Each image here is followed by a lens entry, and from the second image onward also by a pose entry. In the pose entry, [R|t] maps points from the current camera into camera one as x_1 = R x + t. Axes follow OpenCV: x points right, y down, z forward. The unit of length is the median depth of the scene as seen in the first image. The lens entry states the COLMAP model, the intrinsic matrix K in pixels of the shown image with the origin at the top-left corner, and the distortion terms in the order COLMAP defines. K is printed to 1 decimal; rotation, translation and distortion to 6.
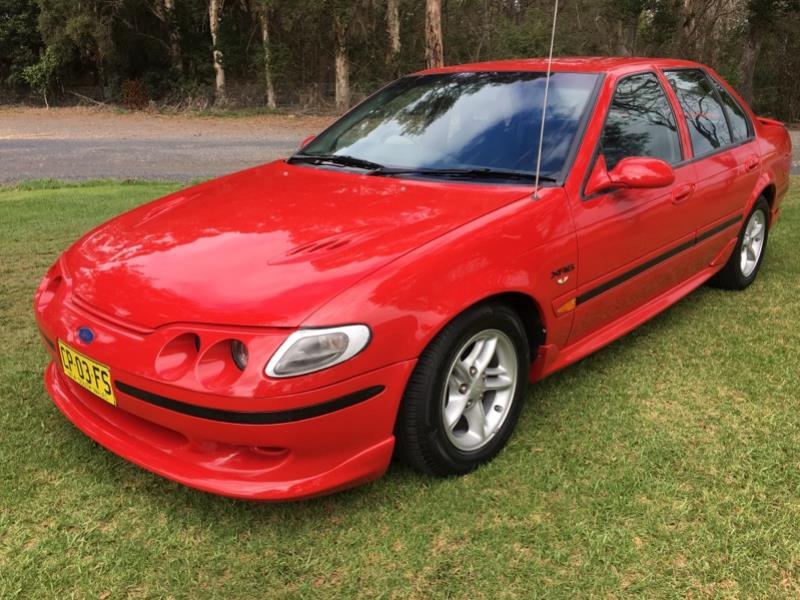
lens RADIAL K [[676.9, 0, 403.3], [0, 676.9, 298.7], [0, 0, 1]] dist [0.074113, -0.099980]
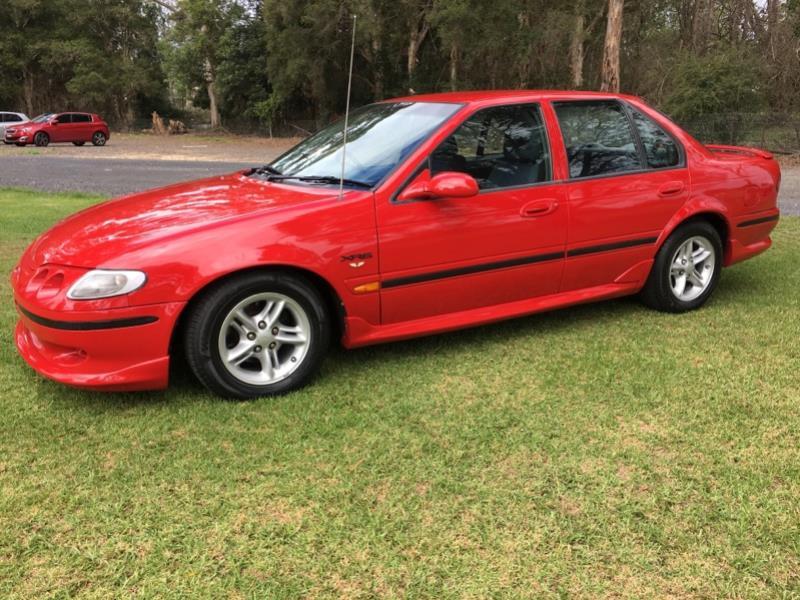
lens RADIAL K [[676.9, 0, 400.8], [0, 676.9, 302.1], [0, 0, 1]] dist [0.074113, -0.099980]
pose [[0.951339, 0.087374, -0.295500, 0.063835], [-0.099911, 0.994614, -0.027567, 0.006274], [0.291500, 0.055749, 0.954945, -0.015402]]
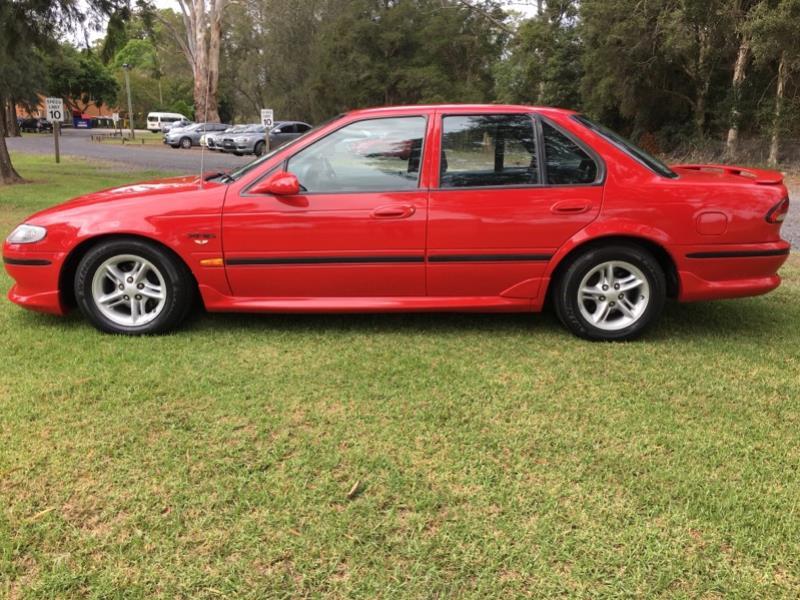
lens RADIAL K [[676.9, 0, 402.2], [0, 676.9, 300.6], [0, 0, 1]] dist [0.074113, -0.099980]
pose [[0.687319, 0.191992, -0.700523, 0.153970], [-0.242531, 0.969745, 0.027819, -0.004818], [0.684669, 0.150778, 0.713088, 0.021306]]
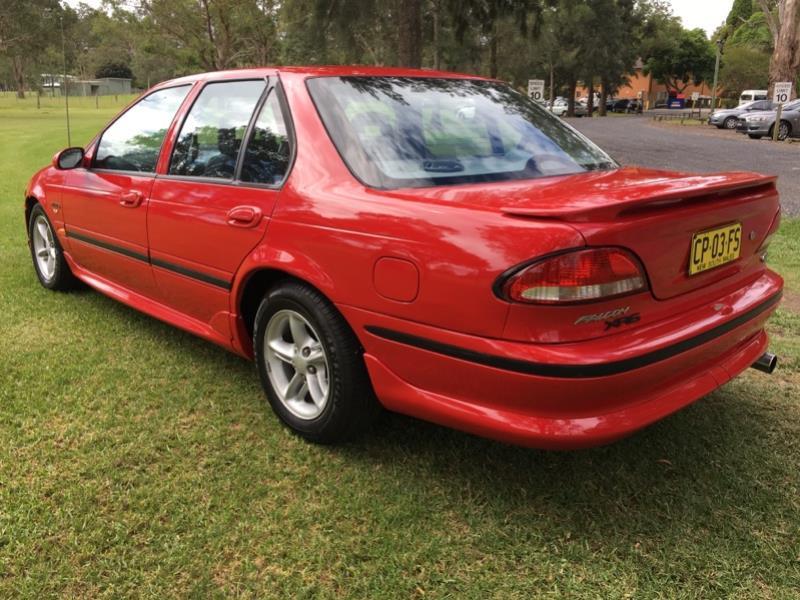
lens RADIAL K [[676.9, 0, 400.3], [0, 676.9, 303.1], [0, 0, 1]] dist [0.074113, -0.099980]
pose [[-0.076990, 0.286260, -0.955054, 0.167479], [-0.315073, 0.901825, 0.295705, -0.053270], [0.945940, 0.323678, 0.020761, 0.169018]]
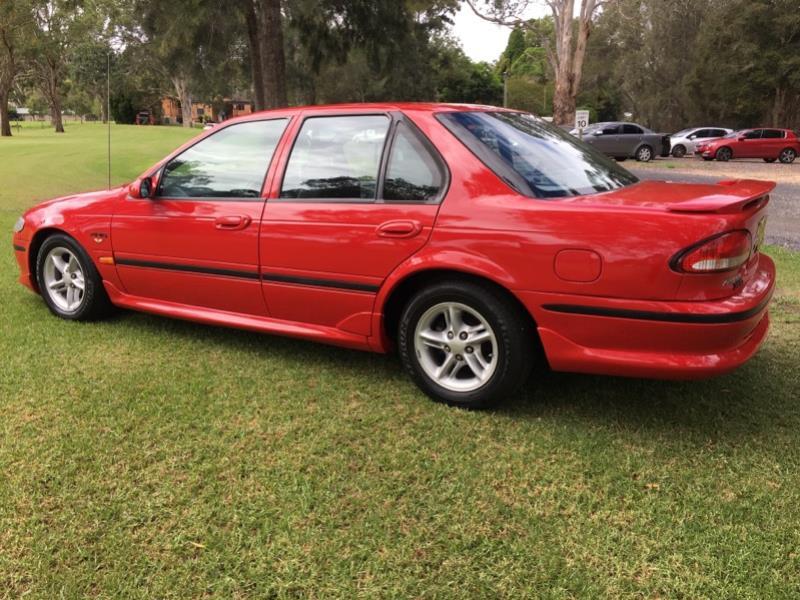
lens RADIAL K [[676.9, 0, 402.5], [0, 676.9, 303.1], [0, 0, 1]] dist [0.074113, -0.099980]
pose [[0.206191, 0.247630, -0.946660, 0.185840], [-0.303717, 0.935863, 0.178653, -0.037807], [0.930184, 0.250680, 0.268176, 0.118916]]
